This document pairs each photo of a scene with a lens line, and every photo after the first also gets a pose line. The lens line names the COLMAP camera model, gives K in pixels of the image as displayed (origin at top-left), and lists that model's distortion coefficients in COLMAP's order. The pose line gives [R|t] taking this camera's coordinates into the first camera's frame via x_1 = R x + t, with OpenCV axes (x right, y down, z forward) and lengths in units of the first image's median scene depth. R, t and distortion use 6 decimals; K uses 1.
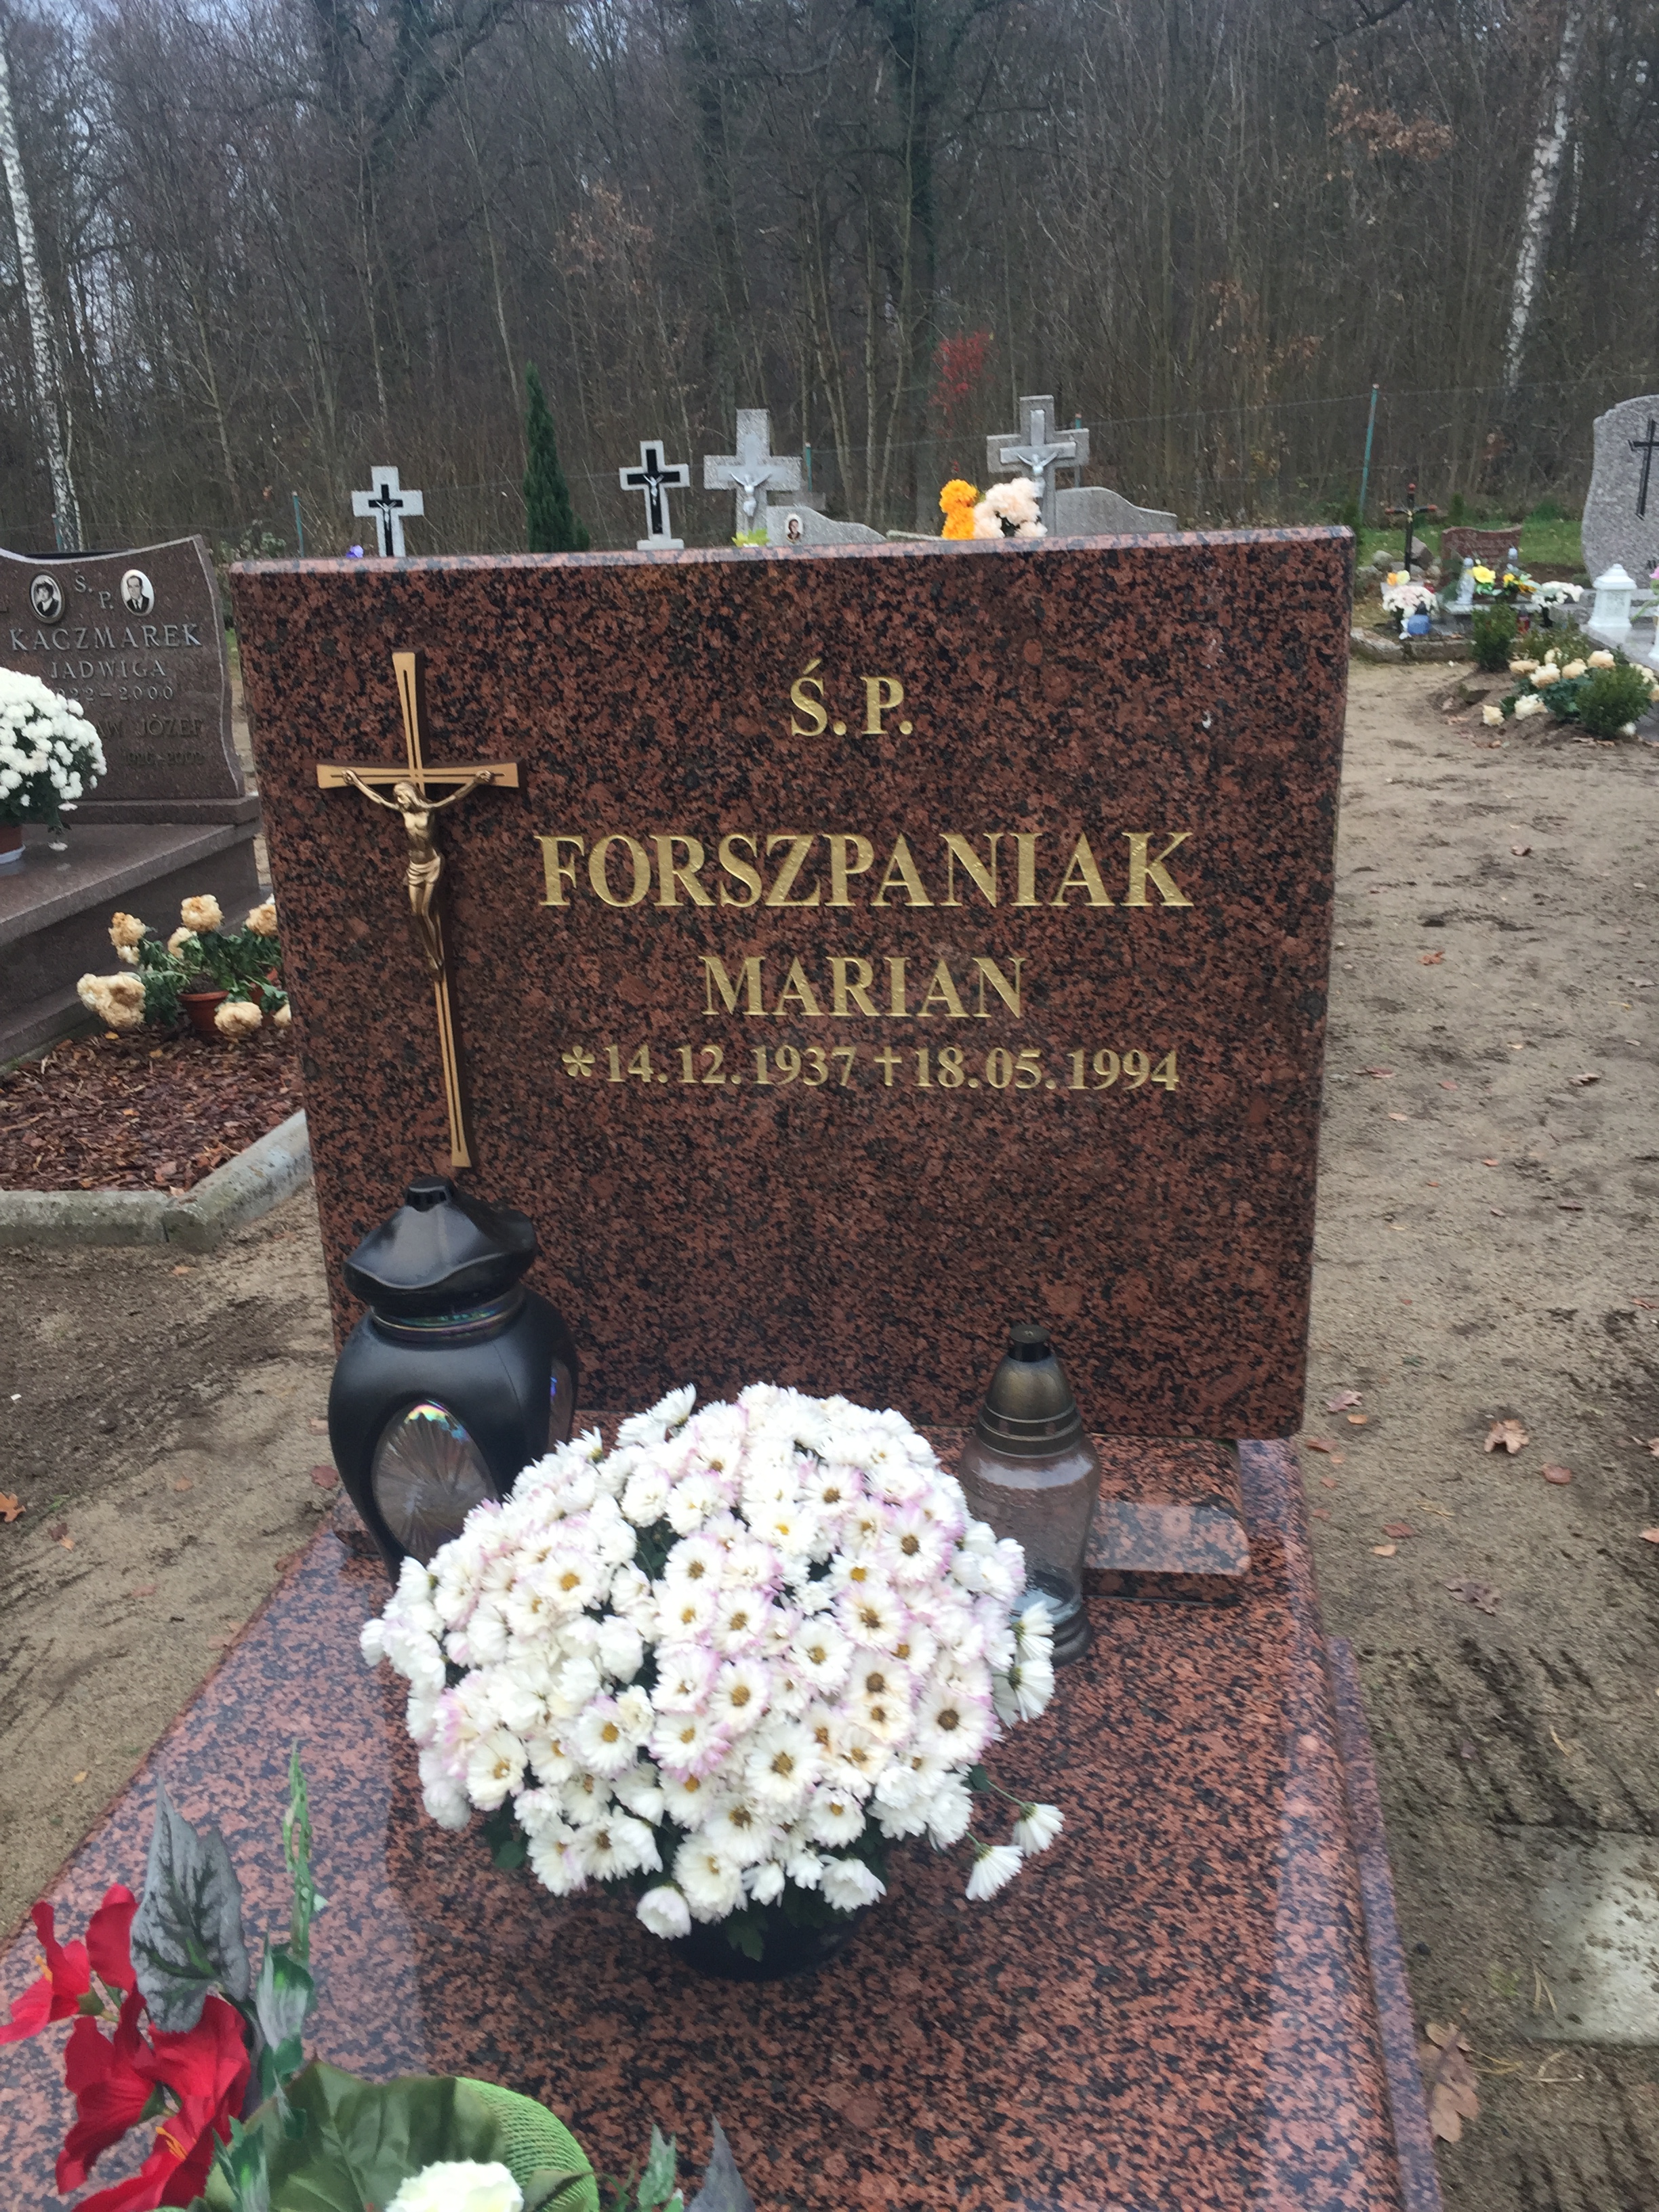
lens RADIAL K [[2143.6, 0, 767.3], [0, 2143.6, 1052.0], [0, 0, 1]] dist [0.089255, -0.169475]
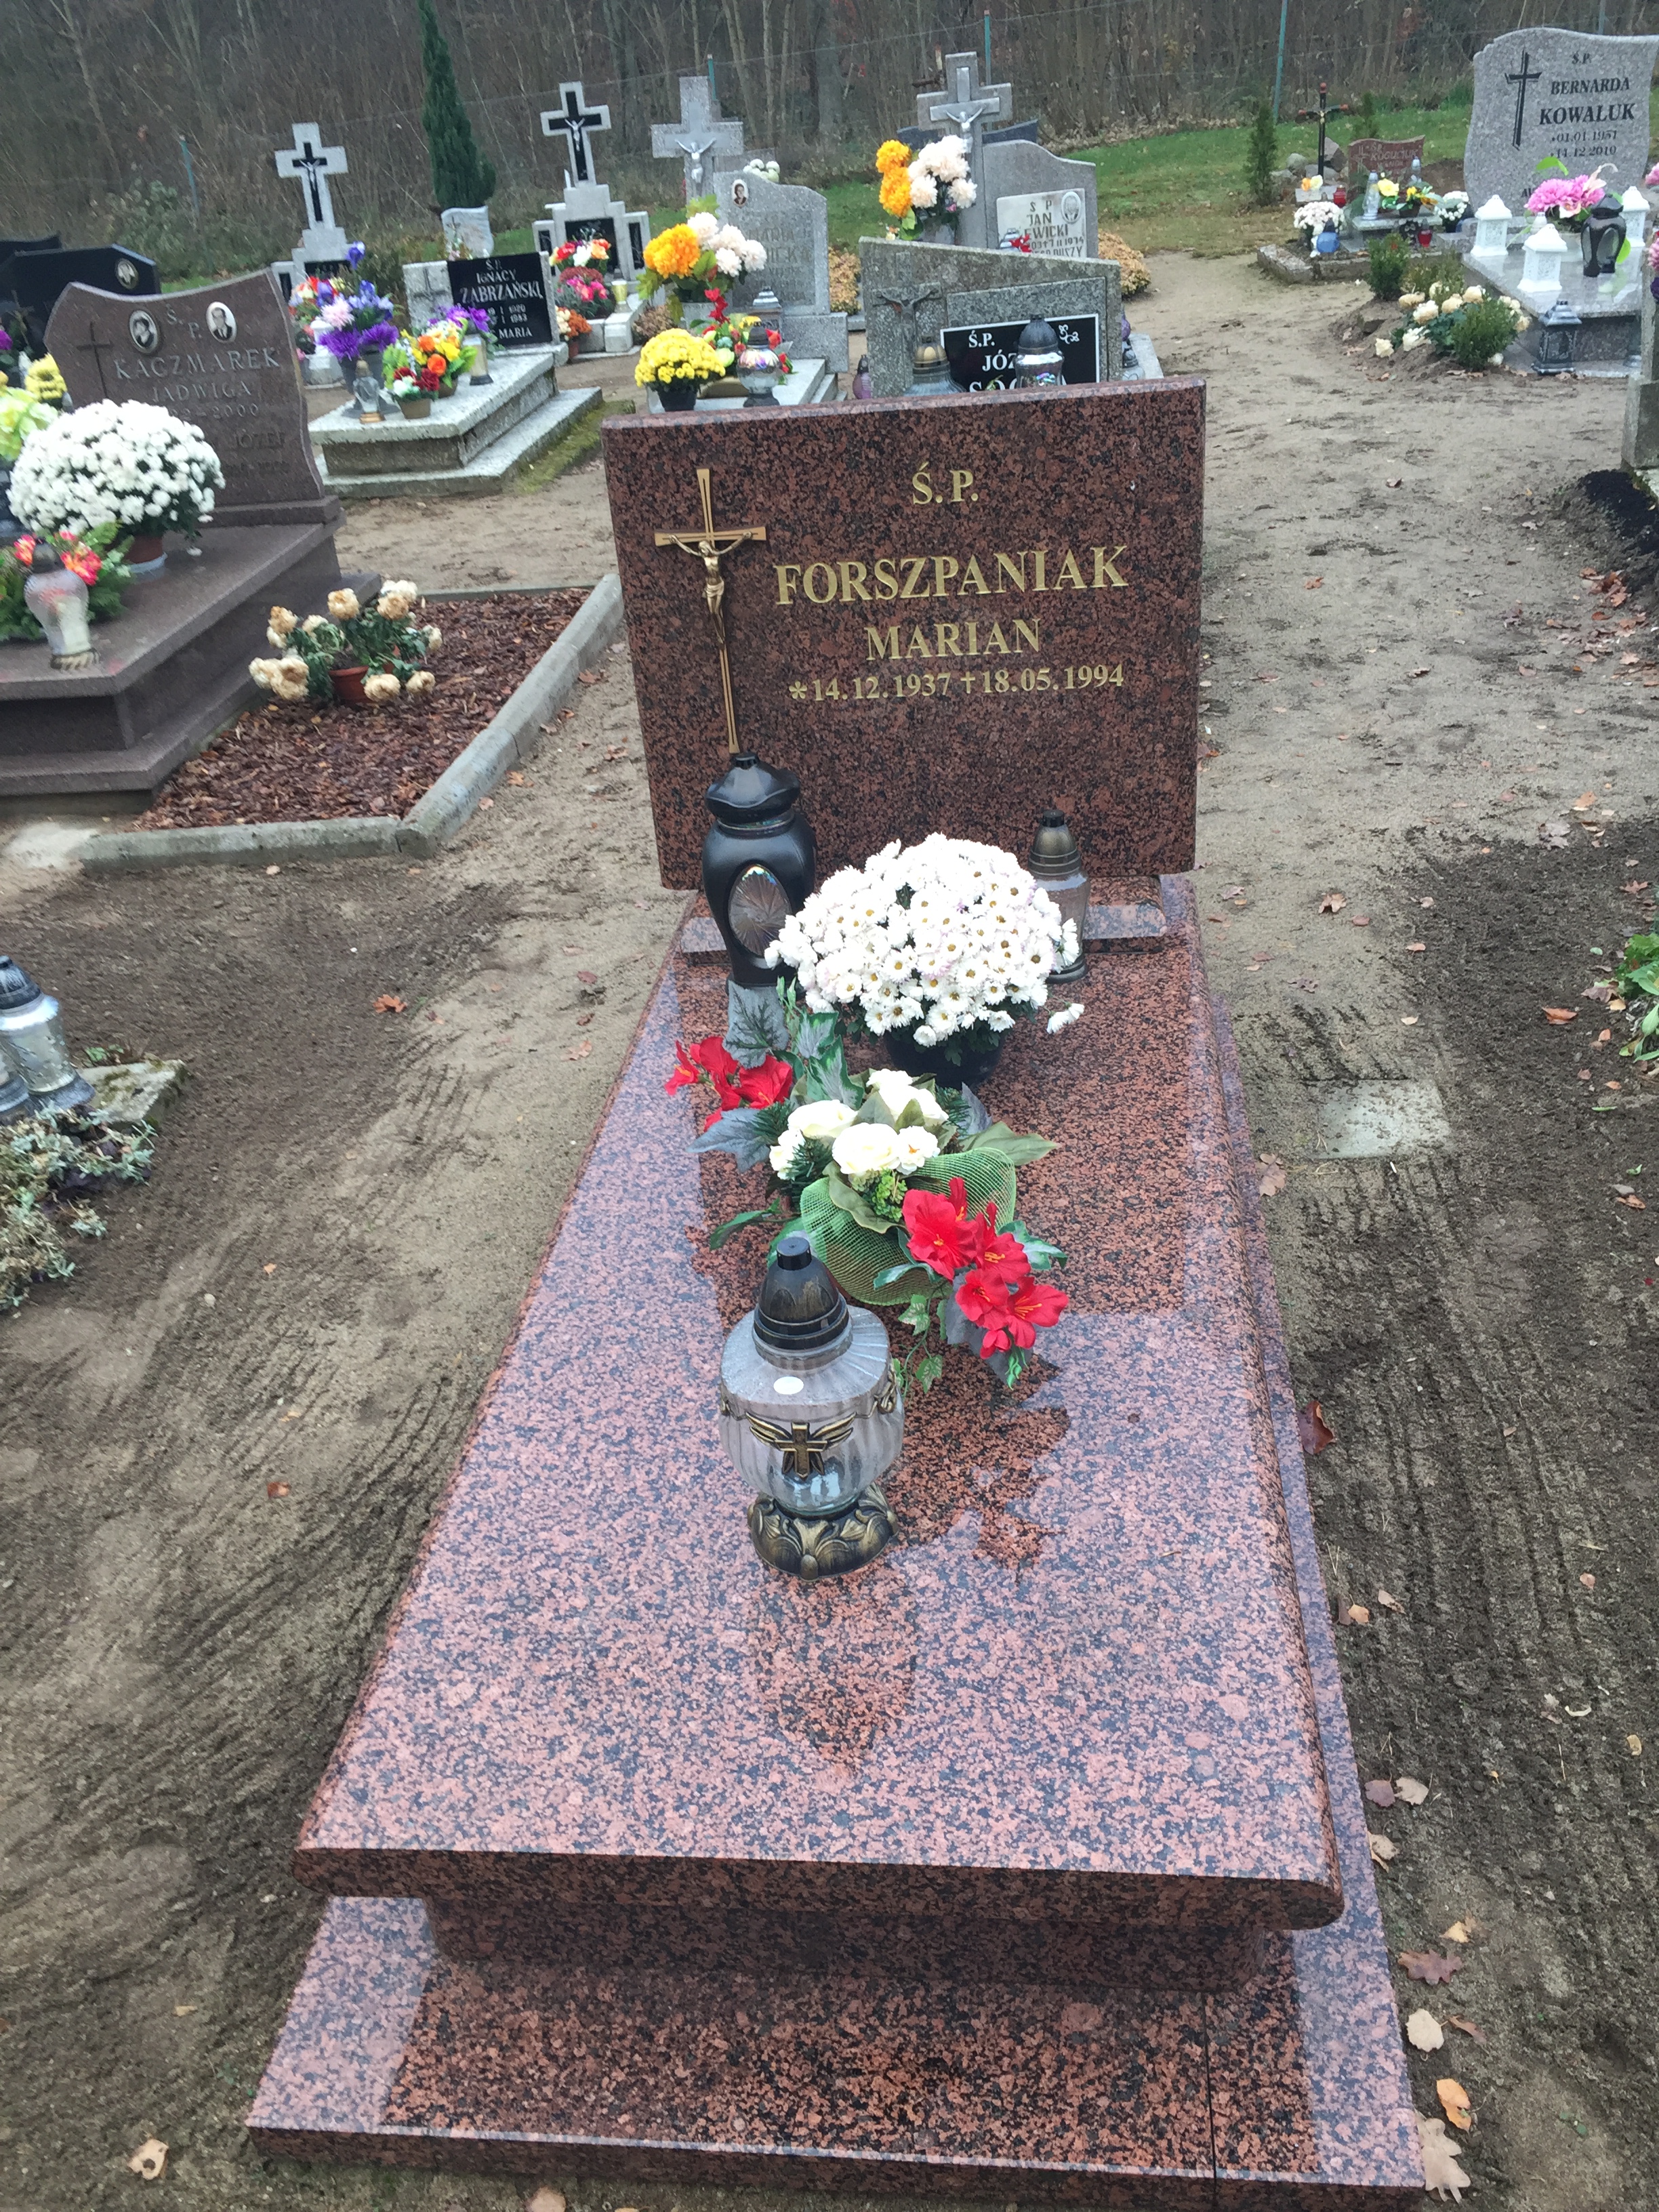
lens RADIAL K [[2143.6, 0, 824.0], [0, 2143.6, 1083.2], [0, 0, 1]] dist [0.089255, -0.169475]
pose [[0.996600, -0.067666, 0.047010, -0.117862], [0.058349, 0.982451, 0.177162, 0.006939], [-0.058173, -0.173816, 0.983058, -0.580789]]
